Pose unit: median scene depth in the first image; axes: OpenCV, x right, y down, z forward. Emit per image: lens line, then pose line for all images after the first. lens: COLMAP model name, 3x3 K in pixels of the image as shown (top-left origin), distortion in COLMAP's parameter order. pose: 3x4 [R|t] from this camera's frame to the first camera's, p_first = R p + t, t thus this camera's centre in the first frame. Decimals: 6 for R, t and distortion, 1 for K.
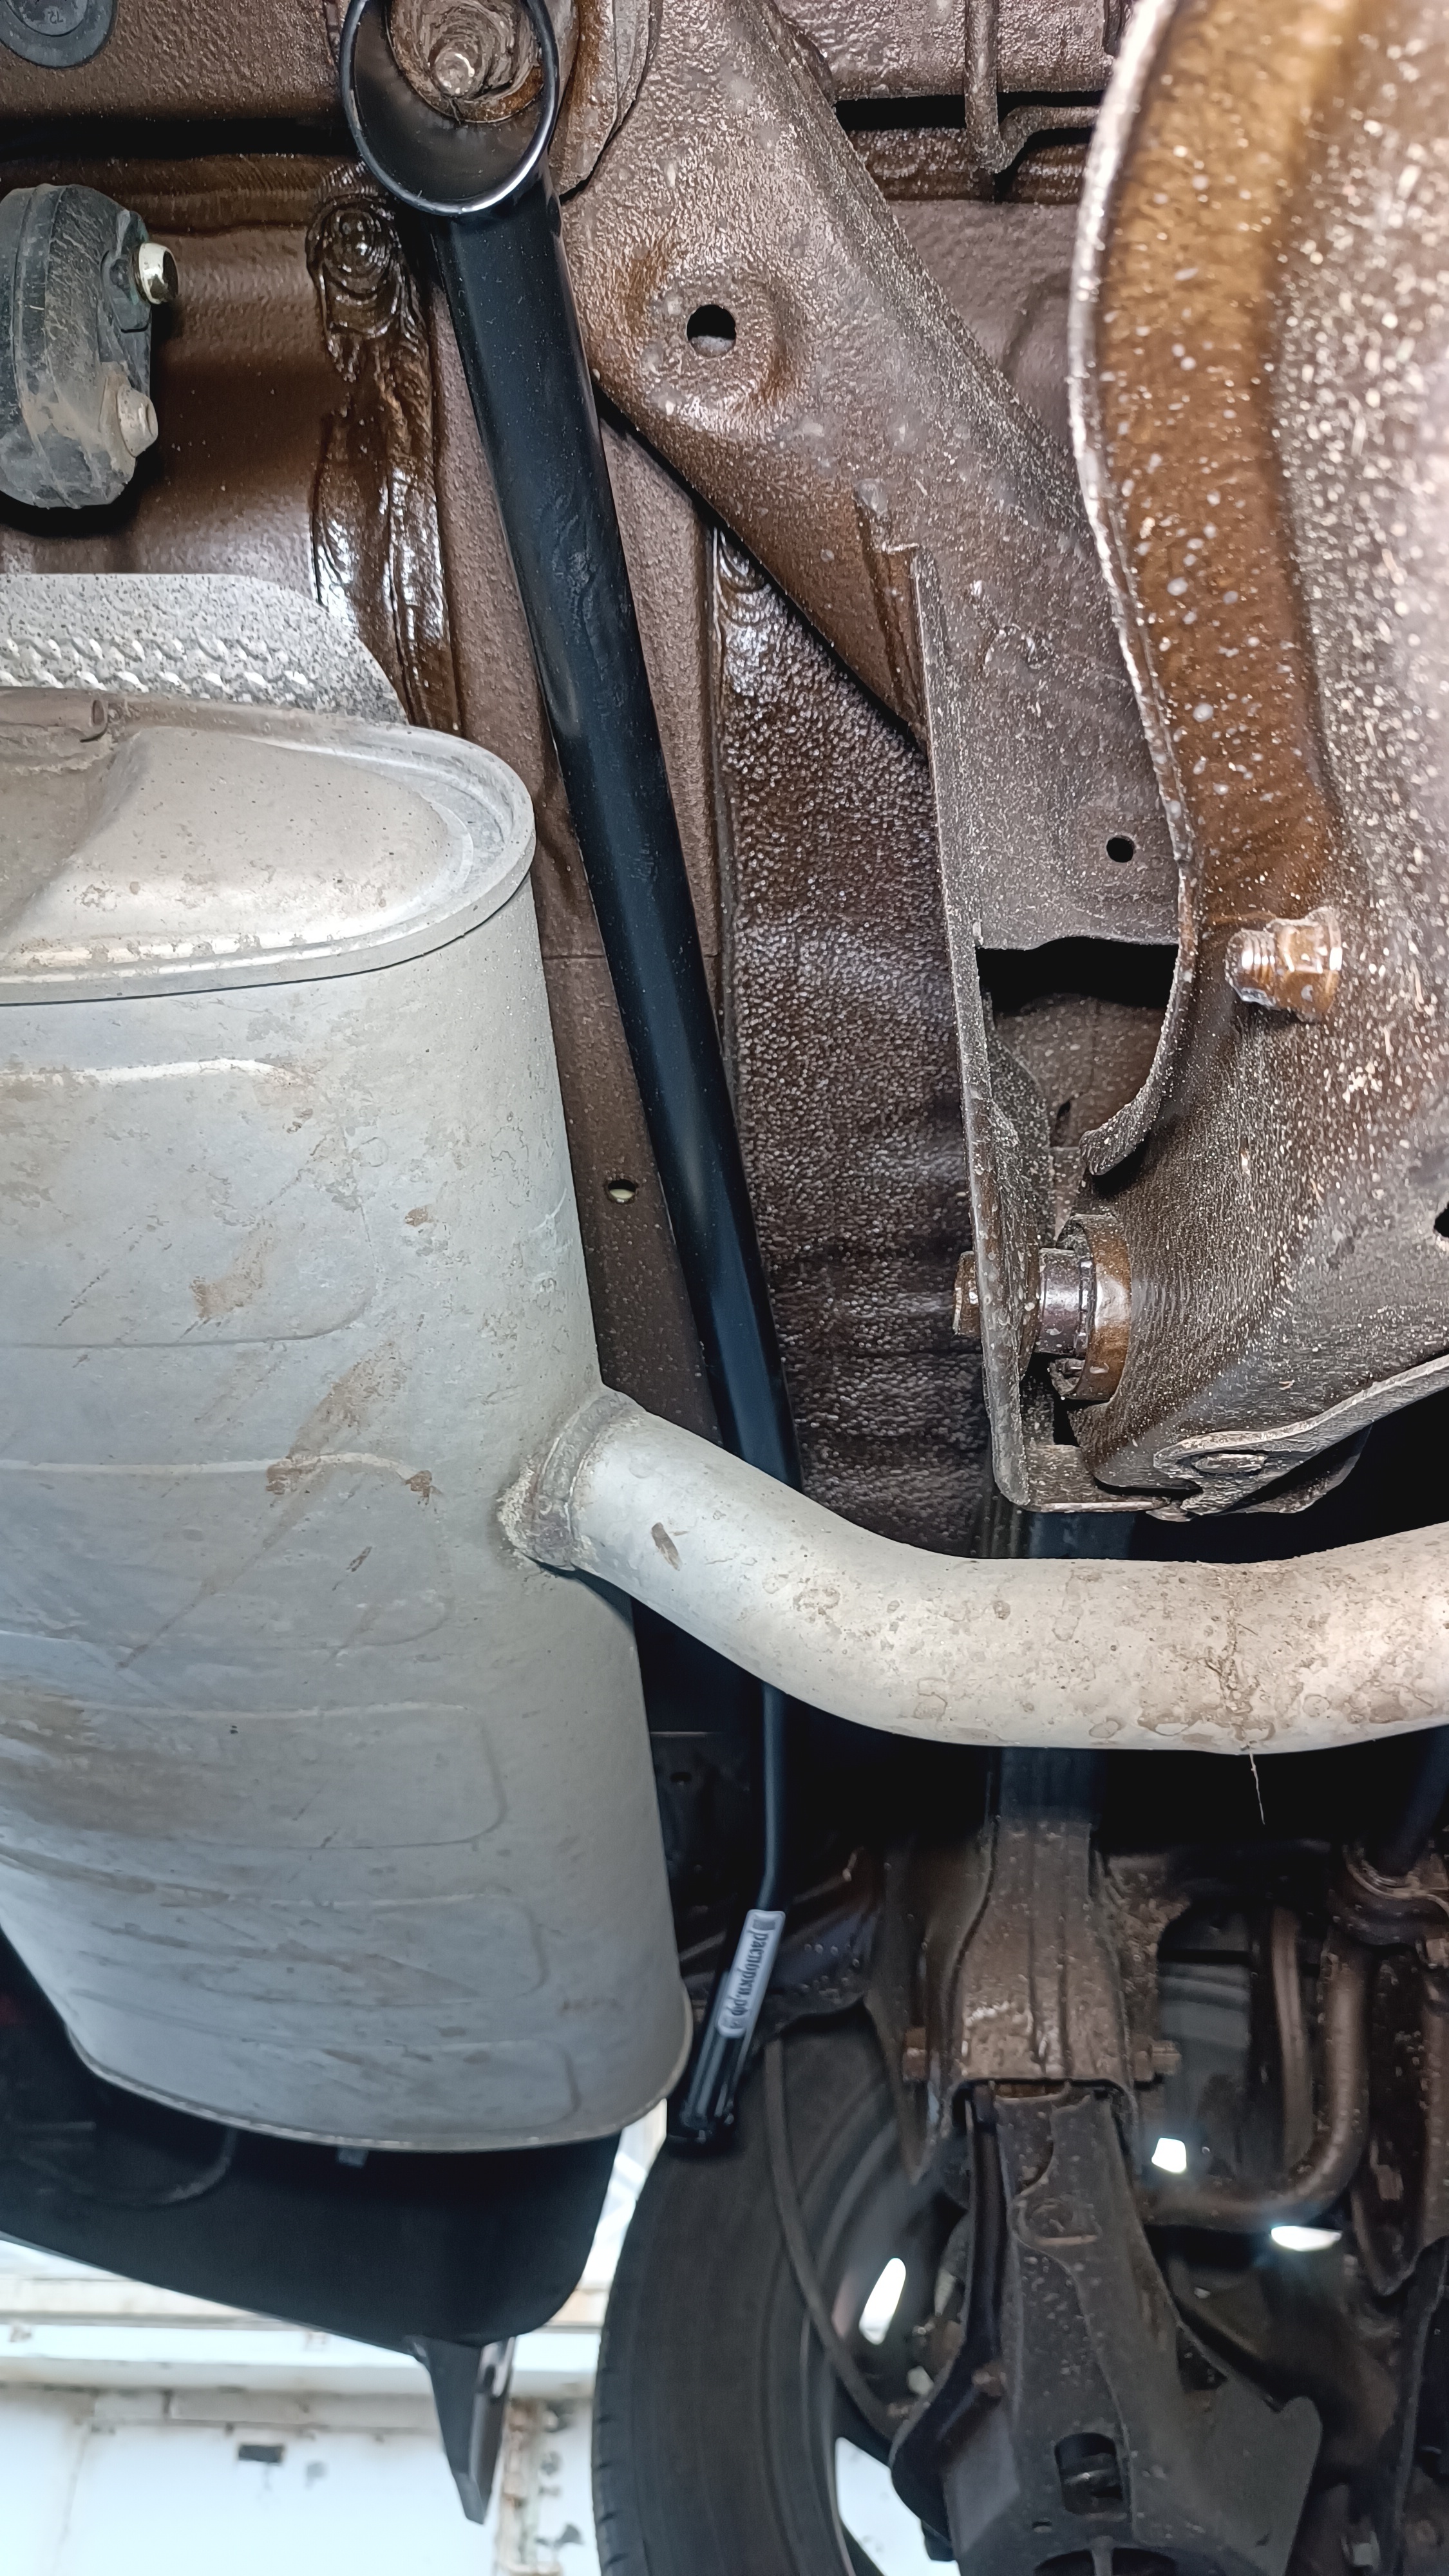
lens RADIAL K [[1916.5, 0, 722.3], [0, 1916.5, 1301.8], [0, 0, 1]] dist [0.024304, -0.024848]
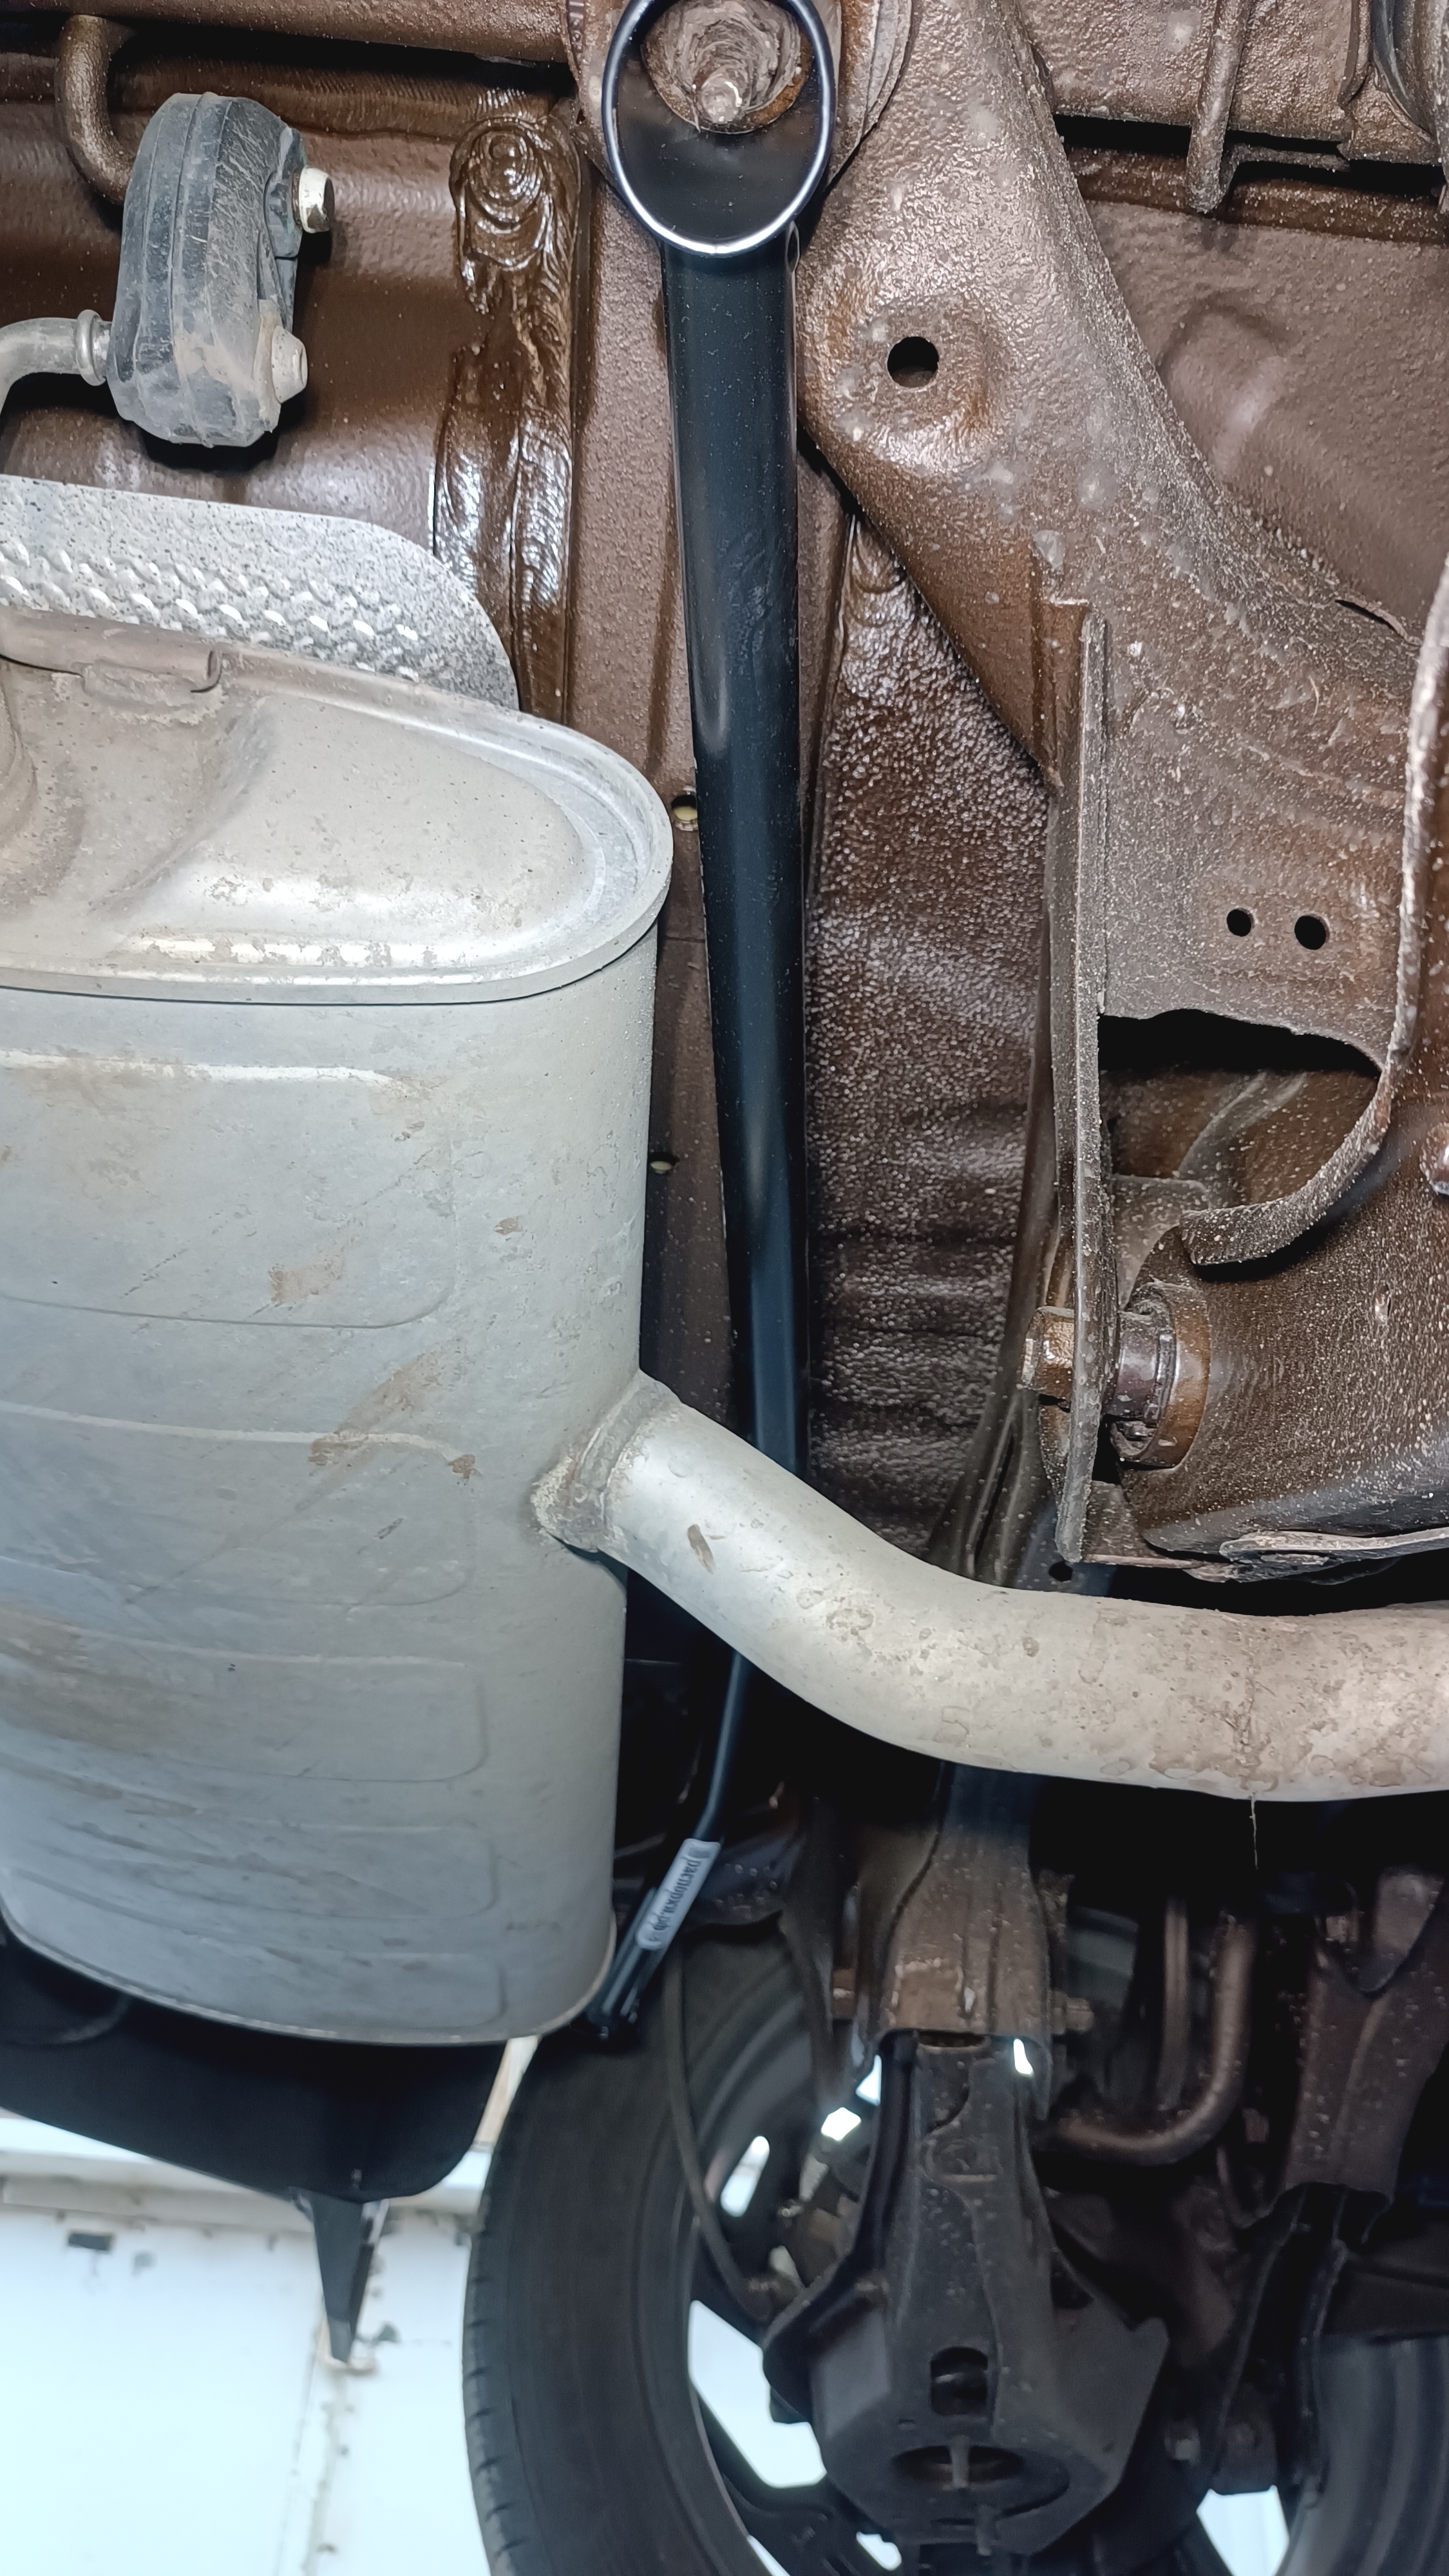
lens RADIAL K [[1916.5, 0, 722.3], [0, 1916.5, 1301.8], [0, 0, 1]] dist [0.024304, -0.024848]
pose [[0.993632, 0.091245, 0.066101, -0.099151], [-0.096477, 0.992047, 0.080843, -0.086502], [-0.058199, -0.086705, 0.994533, 0.004165]]
